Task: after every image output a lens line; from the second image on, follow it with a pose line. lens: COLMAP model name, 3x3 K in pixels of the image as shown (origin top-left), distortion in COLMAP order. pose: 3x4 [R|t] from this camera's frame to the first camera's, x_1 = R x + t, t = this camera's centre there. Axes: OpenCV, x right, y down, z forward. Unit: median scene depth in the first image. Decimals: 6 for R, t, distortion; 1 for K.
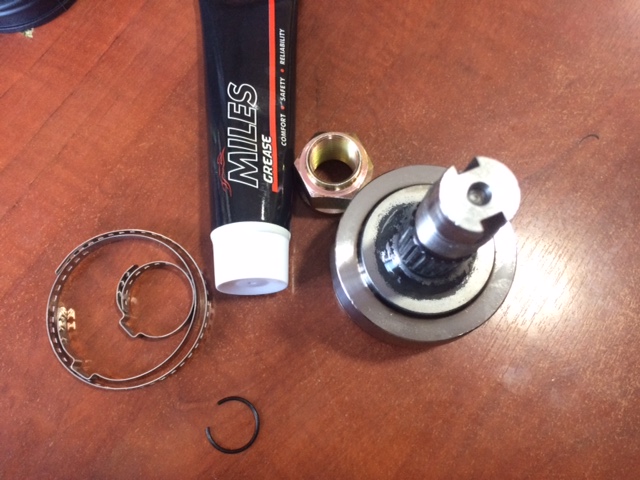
lens RADIAL K [[555.9, 0, 320.0], [0, 555.9, 240.0], [0, 0, 1]] dist [0.082447, -0.140268]
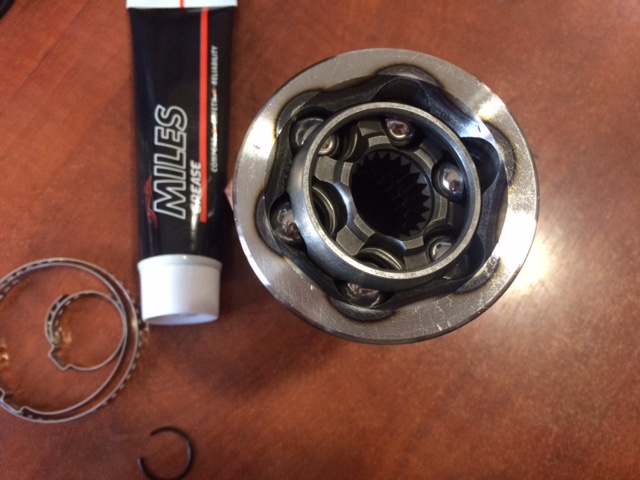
lens RADIAL K [[555.9, 0, 320.0], [0, 555.9, 240.0], [0, 0, 1]] dist [0.082447, -0.140268]
pose [[0.999867, -0.010457, 0.012496, 0.106393], [0.009812, 0.998671, 0.050589, -0.097415], [-0.013008, -0.050460, 0.998641, 0.016951]]
